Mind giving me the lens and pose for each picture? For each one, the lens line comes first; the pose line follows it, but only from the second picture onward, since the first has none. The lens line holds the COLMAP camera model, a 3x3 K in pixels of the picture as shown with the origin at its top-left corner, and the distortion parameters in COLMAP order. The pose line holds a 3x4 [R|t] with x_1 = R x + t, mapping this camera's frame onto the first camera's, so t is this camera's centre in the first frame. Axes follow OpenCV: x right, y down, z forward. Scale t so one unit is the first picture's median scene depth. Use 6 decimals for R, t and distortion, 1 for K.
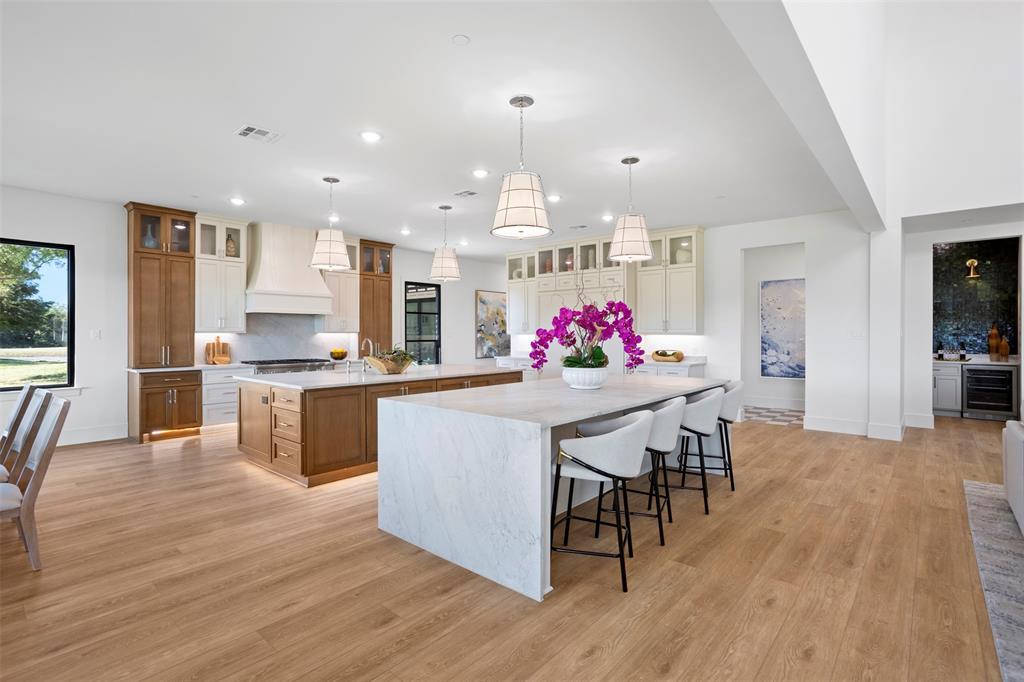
lens RADIAL K [[489.0, 0, 514.1], [0, 489.0, 333.9], [0, 0, 1]] dist [-0.033331, 0.015751]
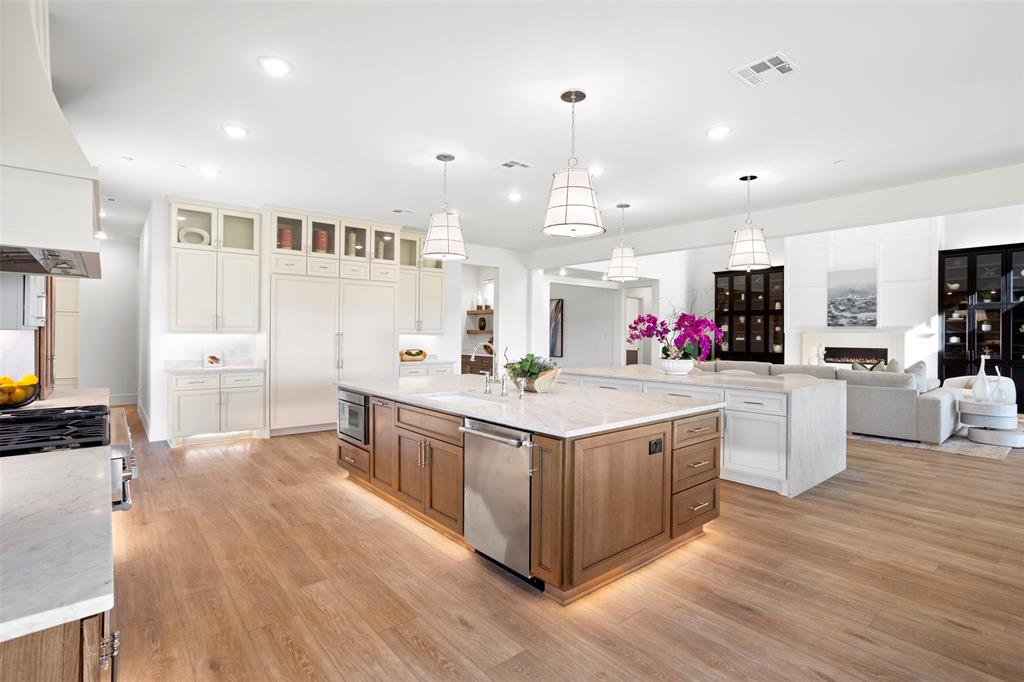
lens RADIAL K [[489.0, 0, 509.1], [0, 489.0, 336.5], [0, 0, 1]] dist [-0.033331, 0.015751]
pose [[0.166256, -0.003761, 0.986075, -0.957272], [-0.006275, 0.999968, 0.004872, -0.000761], [-0.986063, -0.006998, 0.166227, 0.910424]]
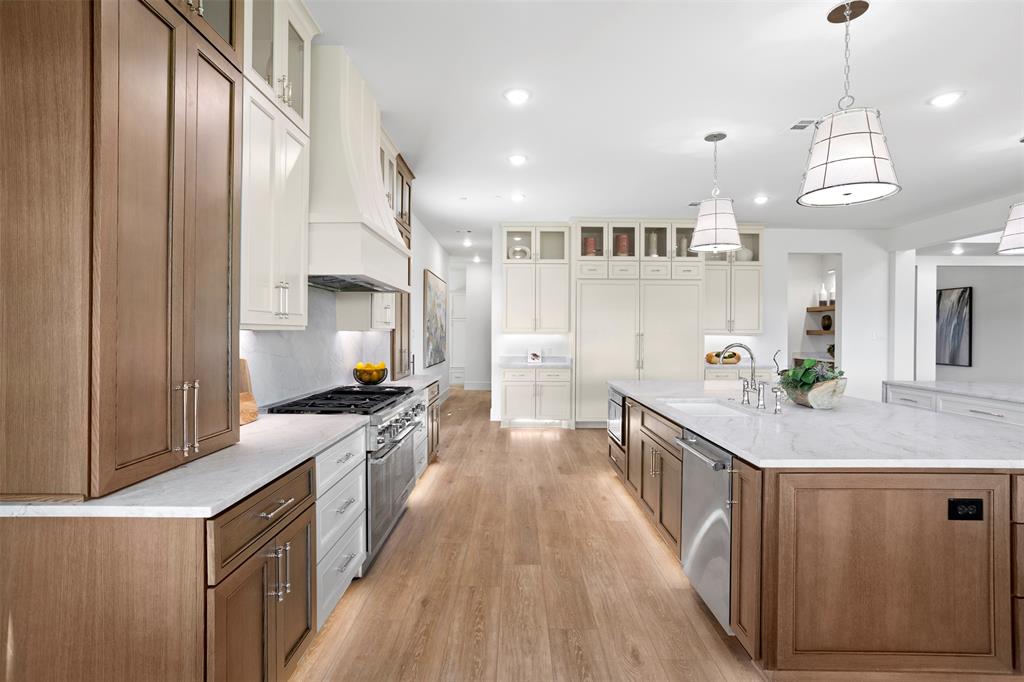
lens RADIAL K [[489.0, 0, 512.2], [0, 489.0, 334.2], [0, 0, 1]] dist [-0.033331, 0.015751]
pose [[0.757936, 0.003320, 0.652320, -0.875667], [-0.006302, 0.999978, 0.002233, -0.000058], [-0.652298, -0.005803, 0.757940, 0.804061]]
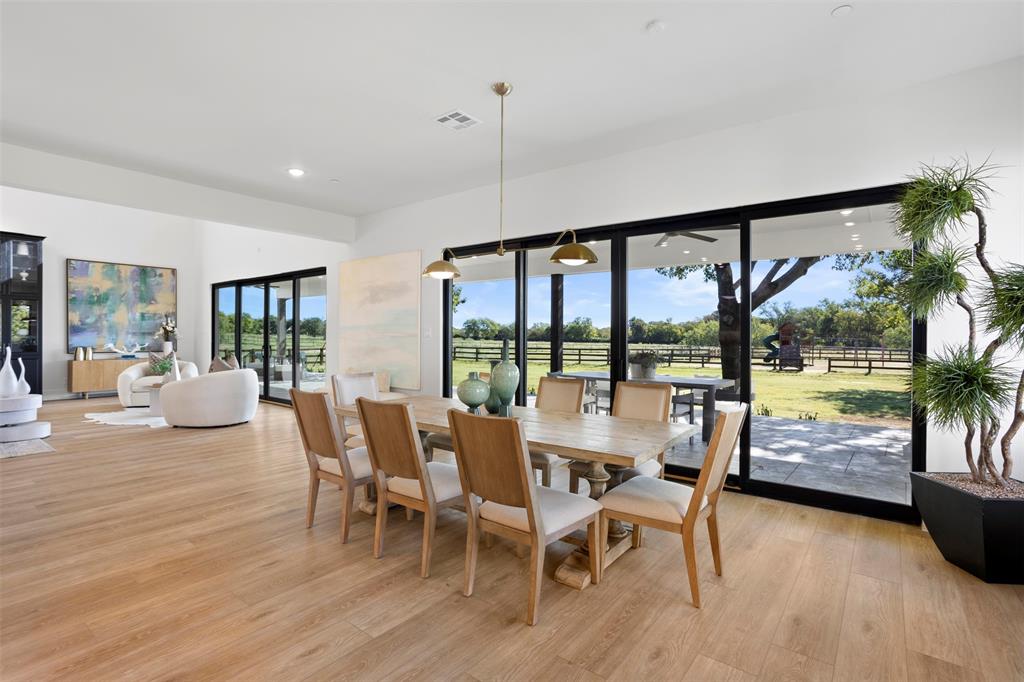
lens RADIAL K [[489.0, 0, 514.6], [0, 489.0, 336.1], [0, 0, 1]] dist [-0.033331, 0.015751]
pose [[-0.998251, -0.001671, -0.059091, -0.710388], [-0.002118, 0.999970, 0.007497, 0.006693], [0.059077, 0.007609, -0.998224, 1.106222]]
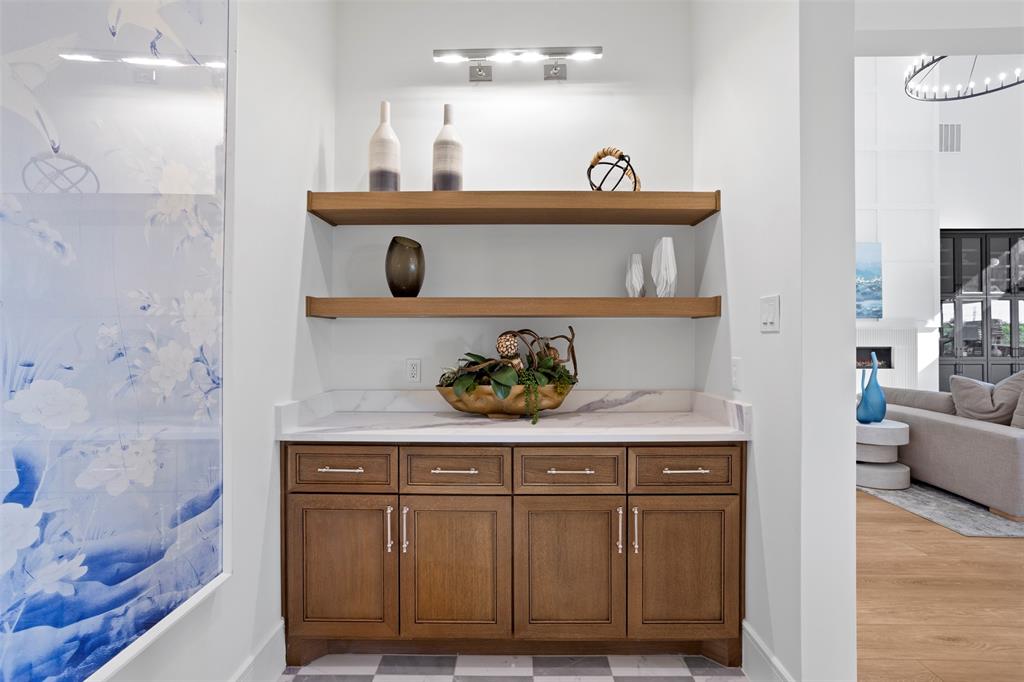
lens RADIAL K [[489.0, 0, 515.1], [0, 489.0, 339.4], [0, 0, 1]] dist [-0.033331, 0.015751]
pose [[-0.647538, 0.002807, 0.762028, 0.664394], [0.004564, 0.999990, 0.000196, 0.016923], [-0.762020, 0.003605, -0.647544, 1.546077]]
